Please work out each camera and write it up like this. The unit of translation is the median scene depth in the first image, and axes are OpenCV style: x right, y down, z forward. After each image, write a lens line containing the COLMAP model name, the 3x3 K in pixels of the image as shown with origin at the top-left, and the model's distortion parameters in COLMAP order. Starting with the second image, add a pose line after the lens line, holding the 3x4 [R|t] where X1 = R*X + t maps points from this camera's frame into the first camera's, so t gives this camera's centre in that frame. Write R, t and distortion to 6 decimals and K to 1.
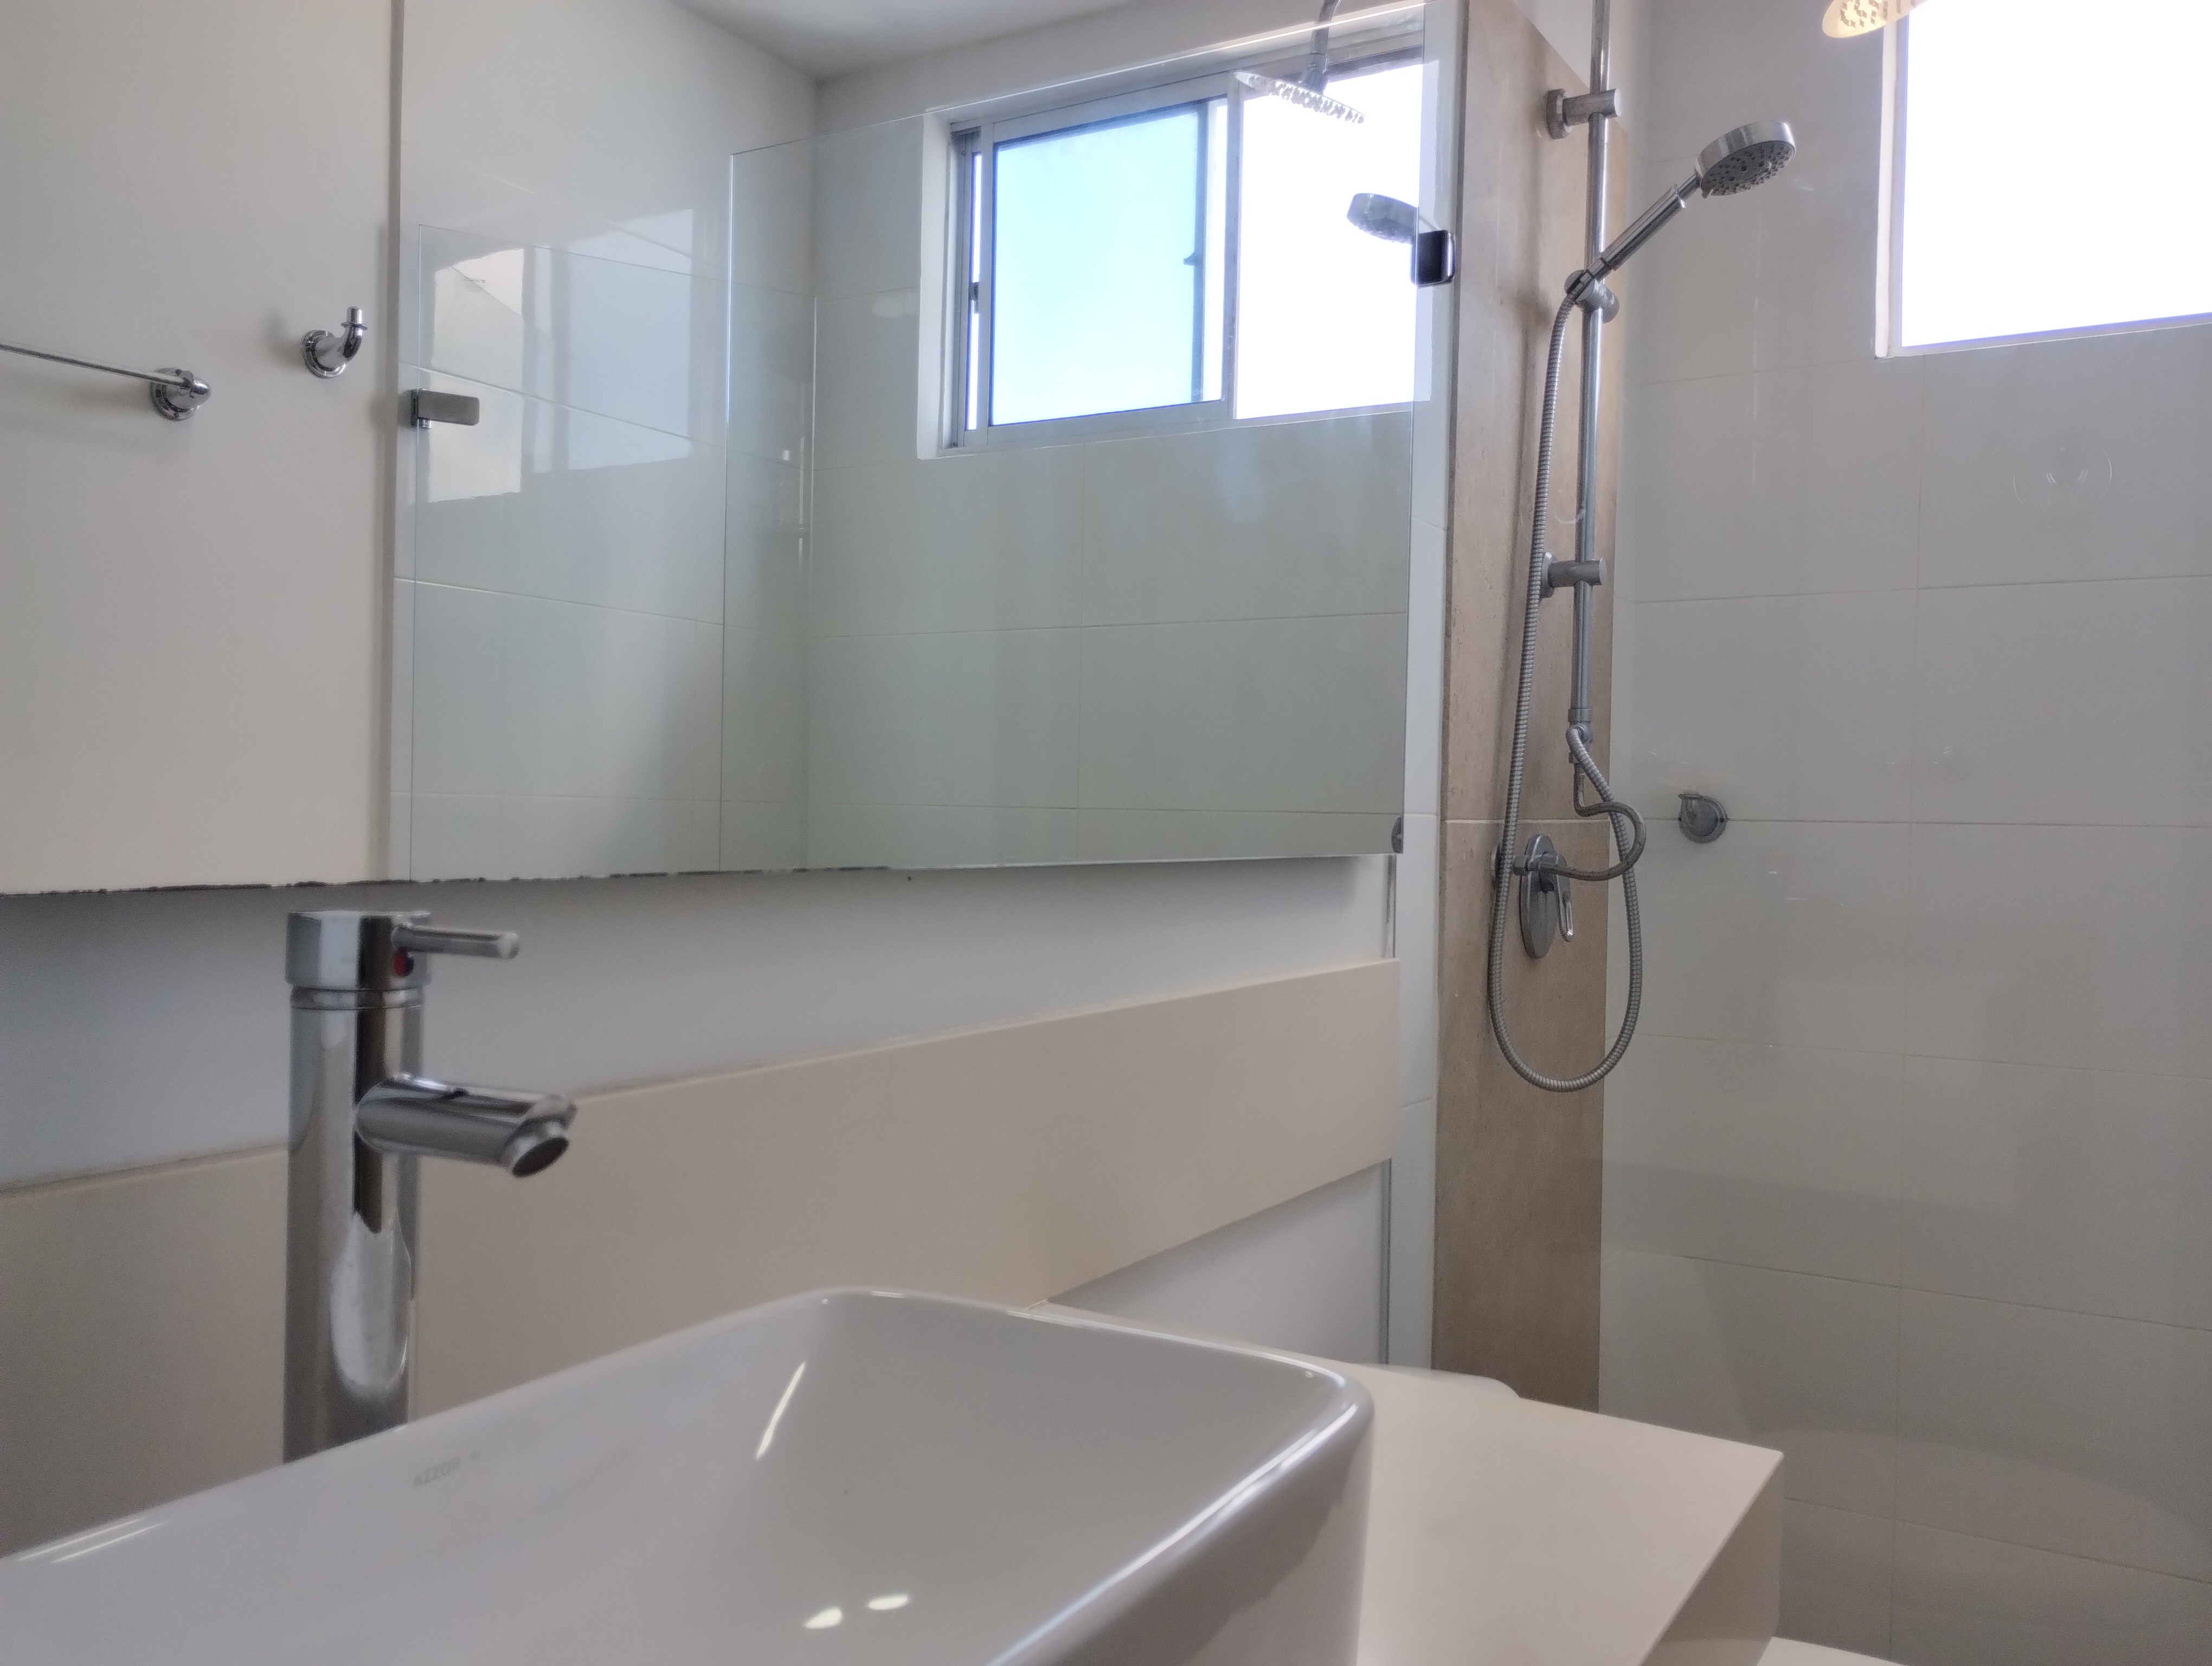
lens RADIAL K [[1827.1, 0, 1092.2], [0, 1827.1, 838.7], [0, 0, 1]] dist [0.055219, -0.073492]
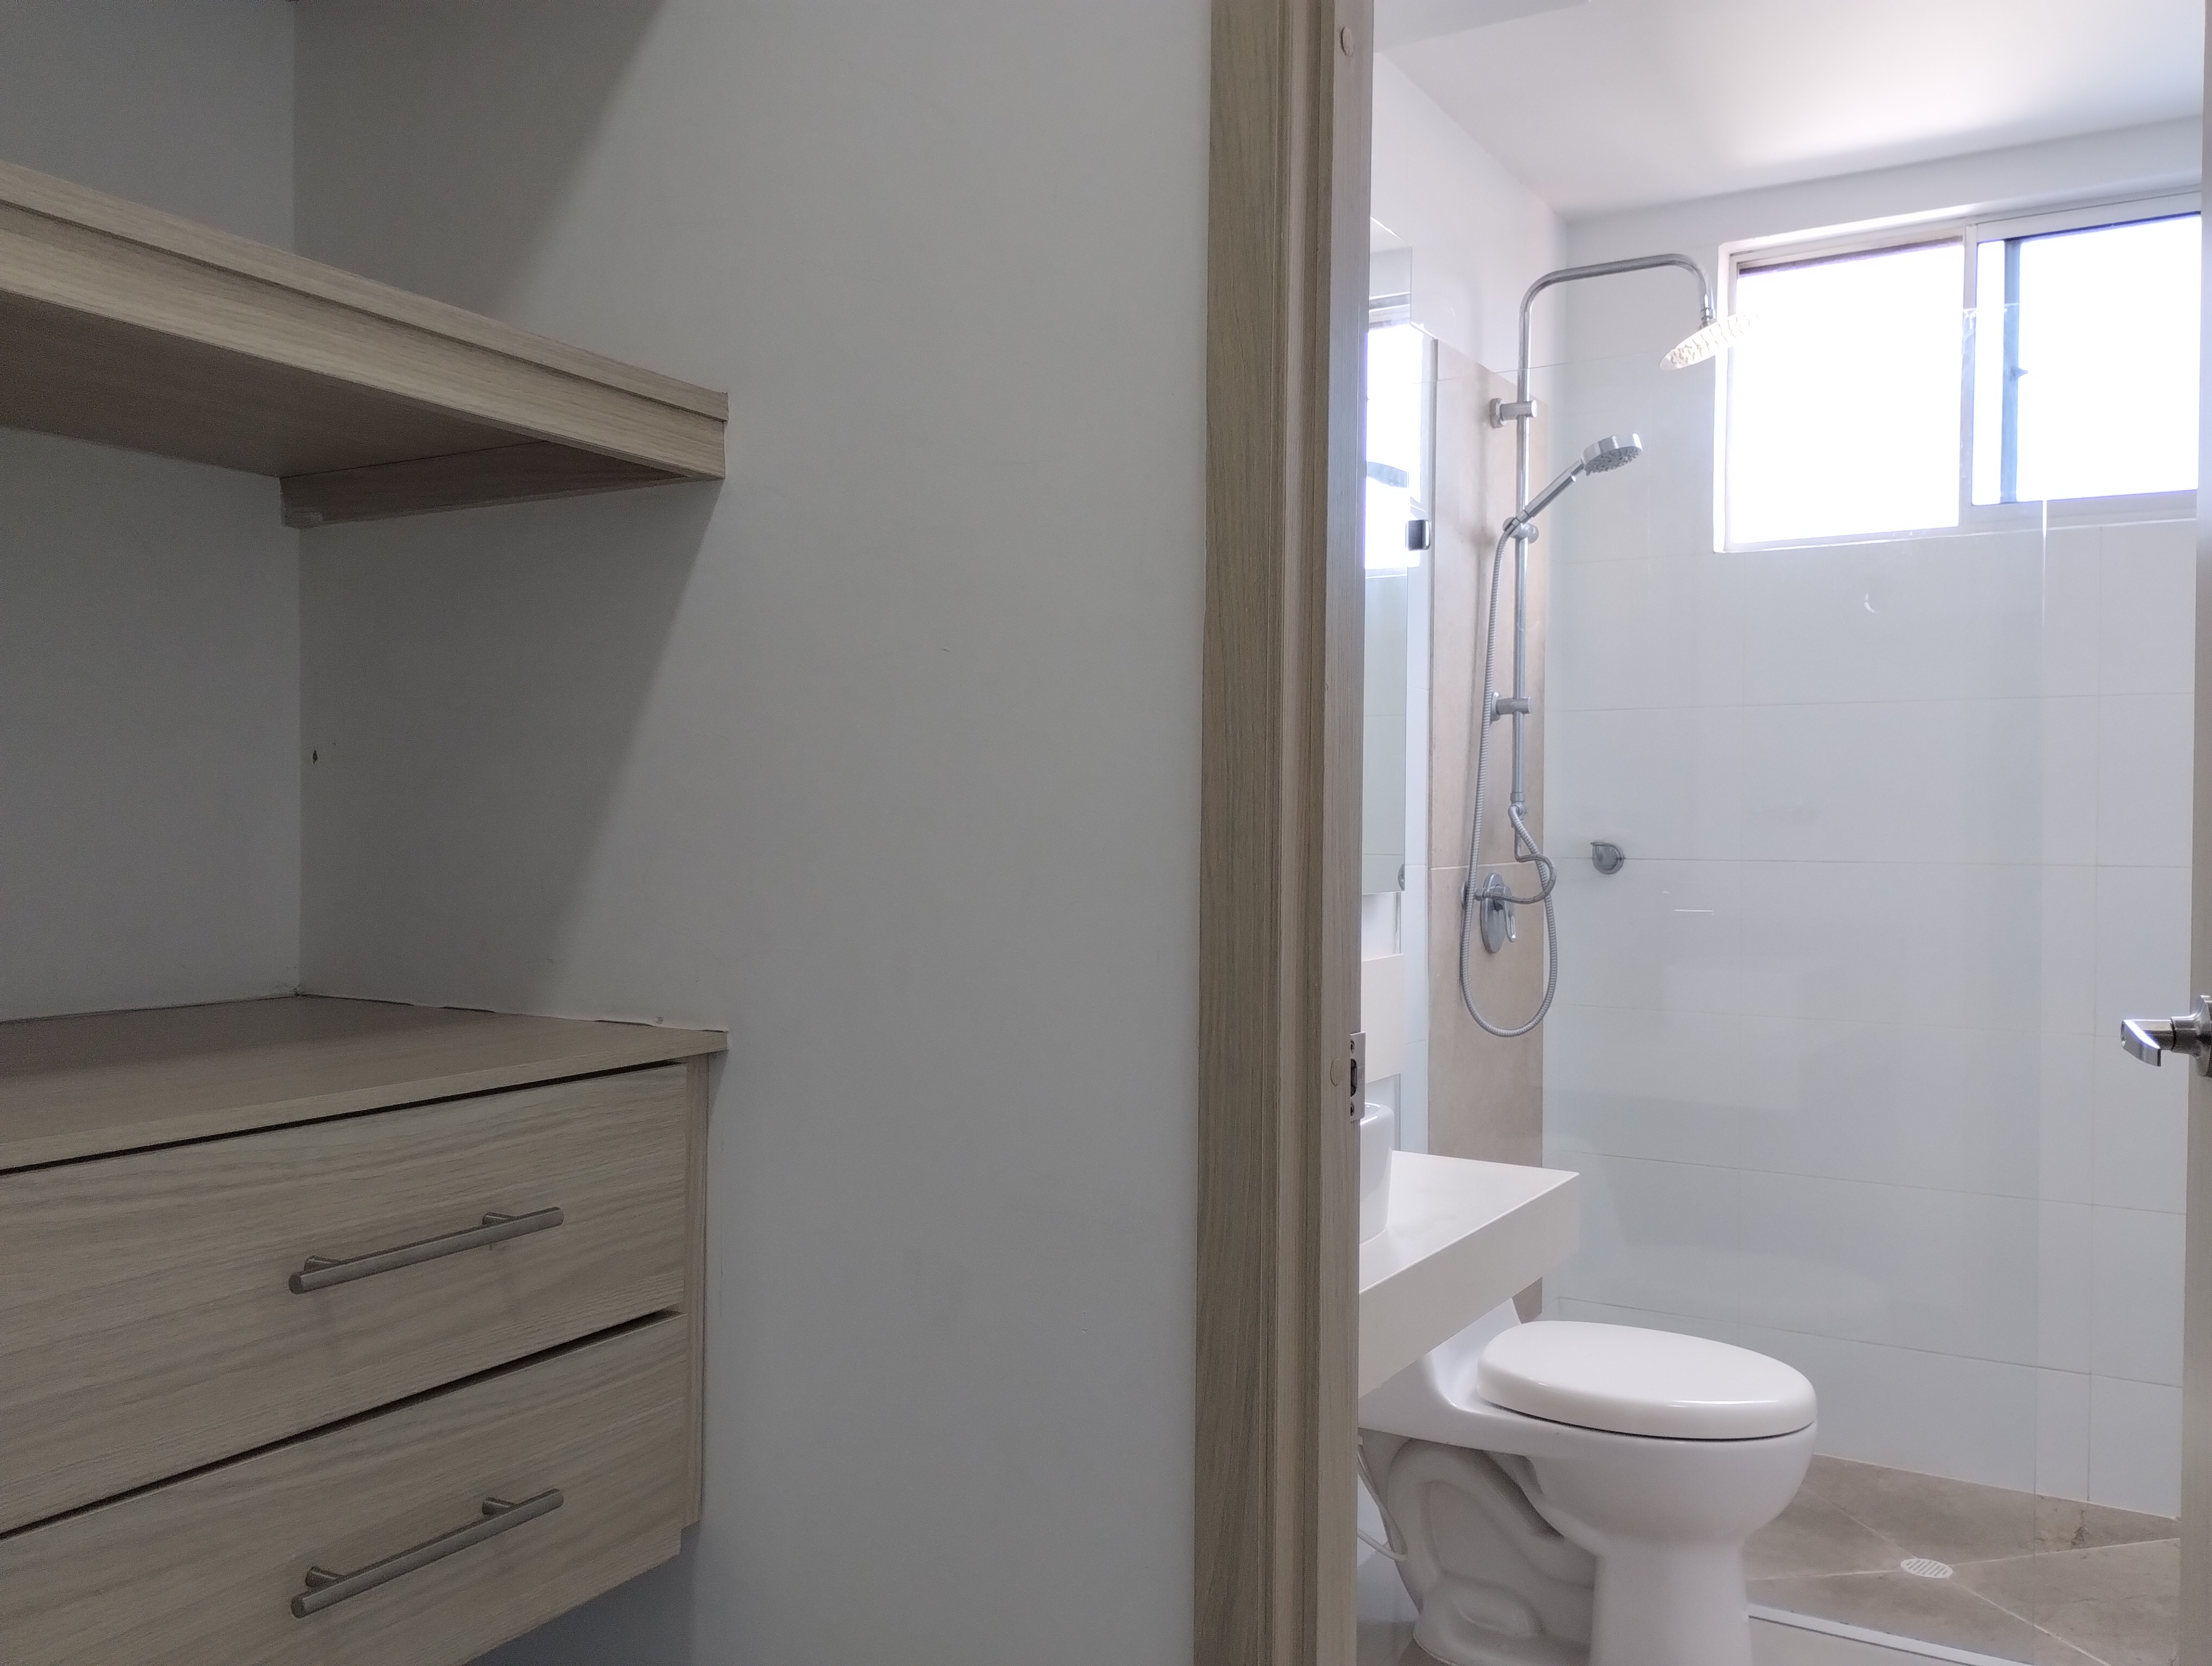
lens RADIAL K [[1827.1, 0, 1092.2], [0, 1827.1, 838.7], [0, 0, 1]] dist [0.055219, -0.073492]
pose [[0.999898, -0.013872, -0.003487, -0.092434], [0.013857, 0.999894, -0.004389, -0.030631], [0.003548, 0.004341, 0.999984, -0.569108]]
